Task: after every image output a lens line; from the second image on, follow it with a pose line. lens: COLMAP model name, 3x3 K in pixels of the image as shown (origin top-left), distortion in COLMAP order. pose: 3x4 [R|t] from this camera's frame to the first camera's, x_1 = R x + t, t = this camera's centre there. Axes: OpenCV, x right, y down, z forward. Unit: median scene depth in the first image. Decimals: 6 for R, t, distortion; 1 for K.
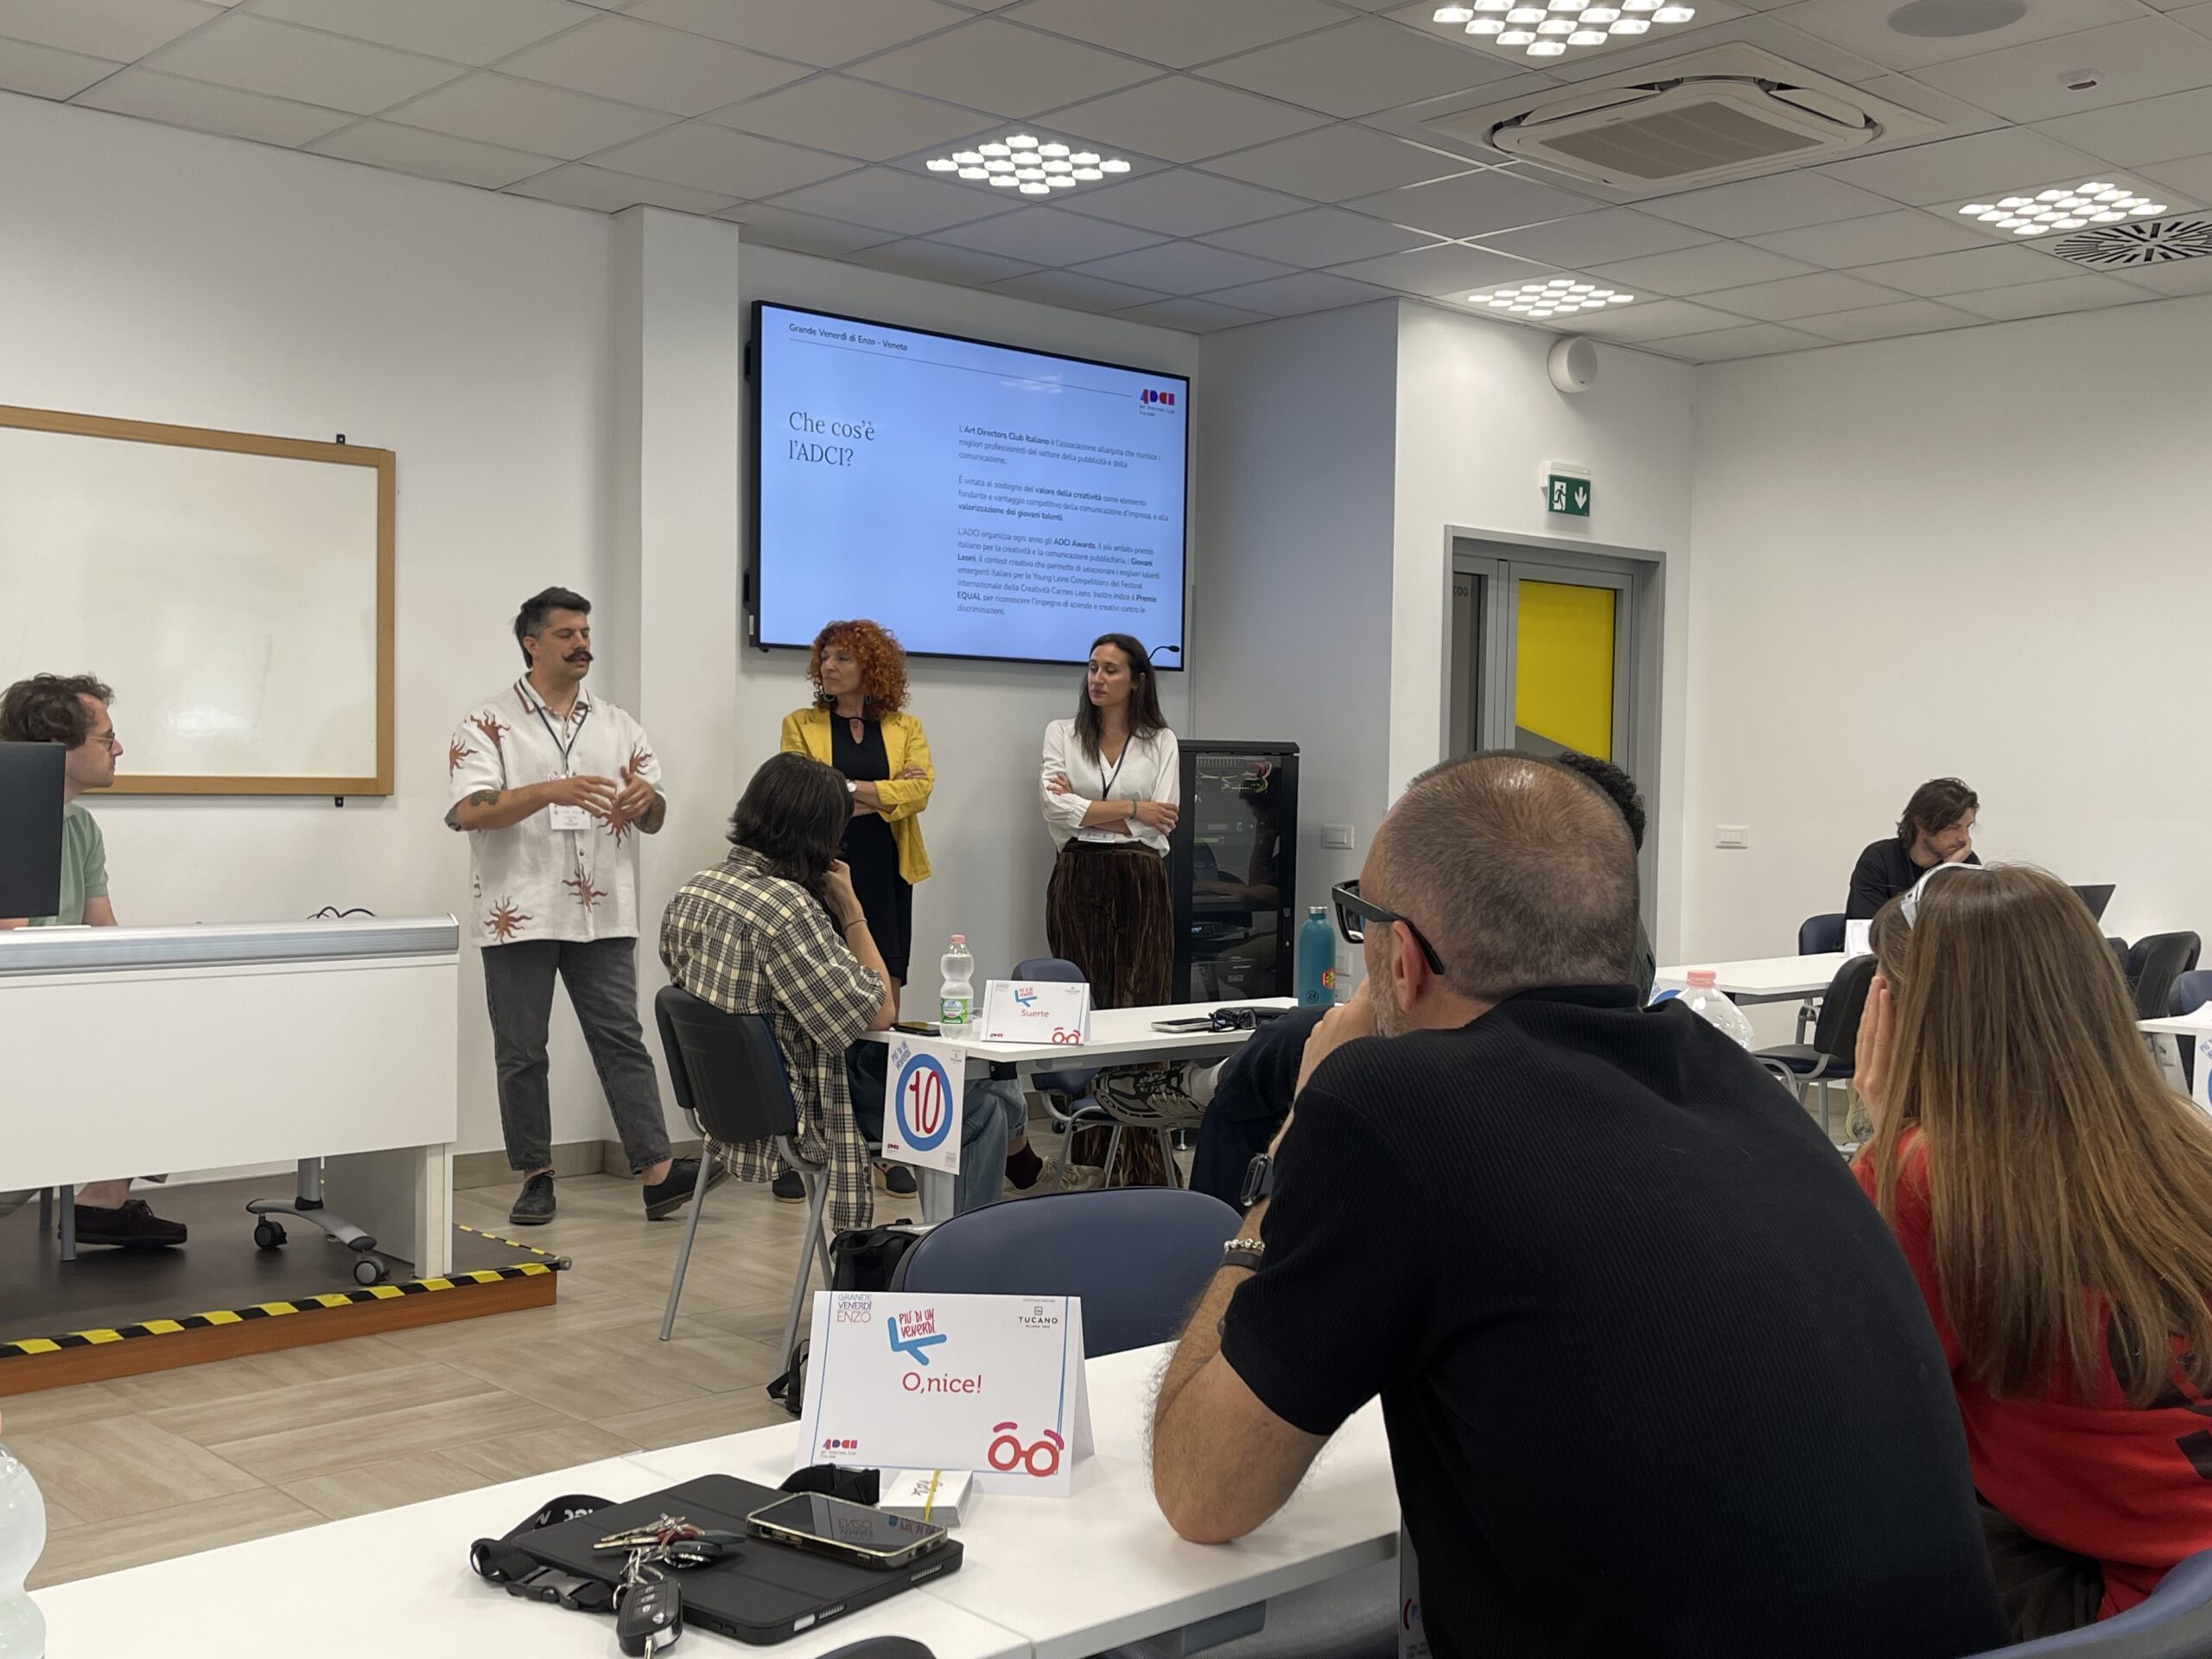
lens RADIAL K [[2318.2, 0, 1106.0], [0, 2318.2, 829.5], [0, 0, 1]] dist [0.008734, 0.002373]
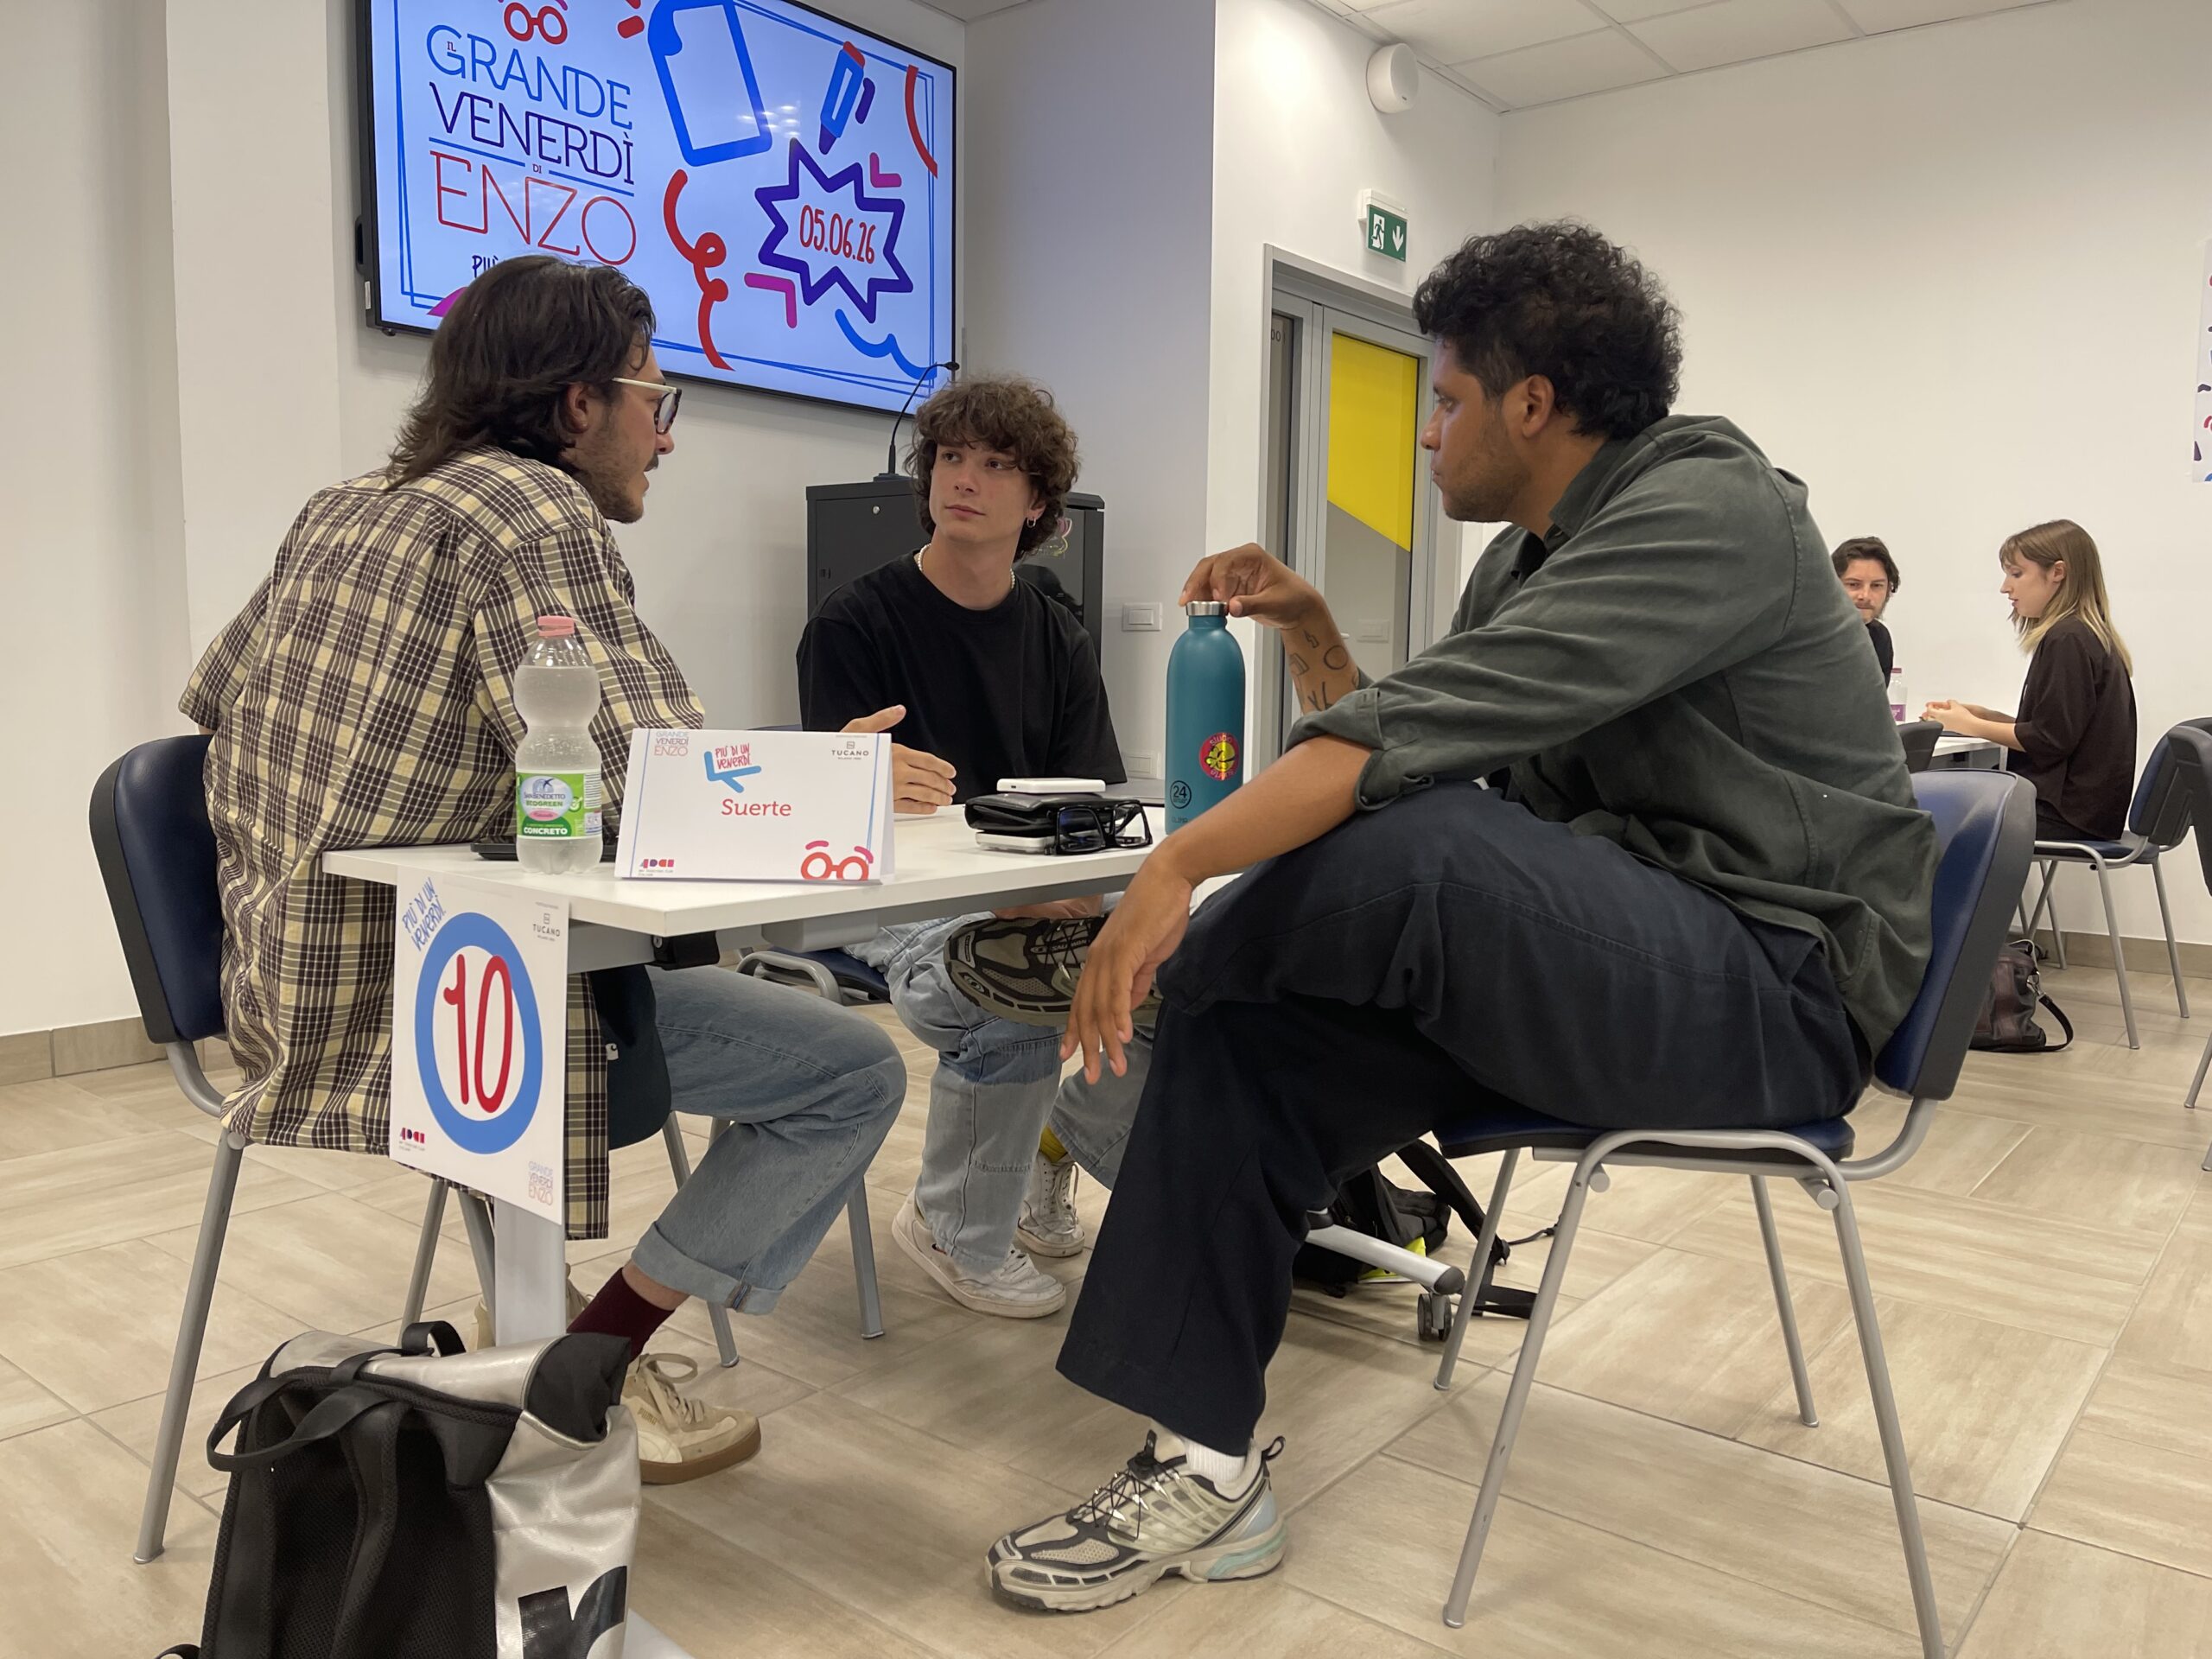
lens RADIAL K [[1695.5, 0, 1106.0], [0, 1695.5, 829.5], [0, 0, 1]] dist [0.072410, -0.001555]
pose [[0.988619, -0.015956, 0.149592, -0.007713], [0.004146, 0.996872, 0.078928, 0.031082], [-0.150384, -0.077409, 0.985592, 0.361892]]
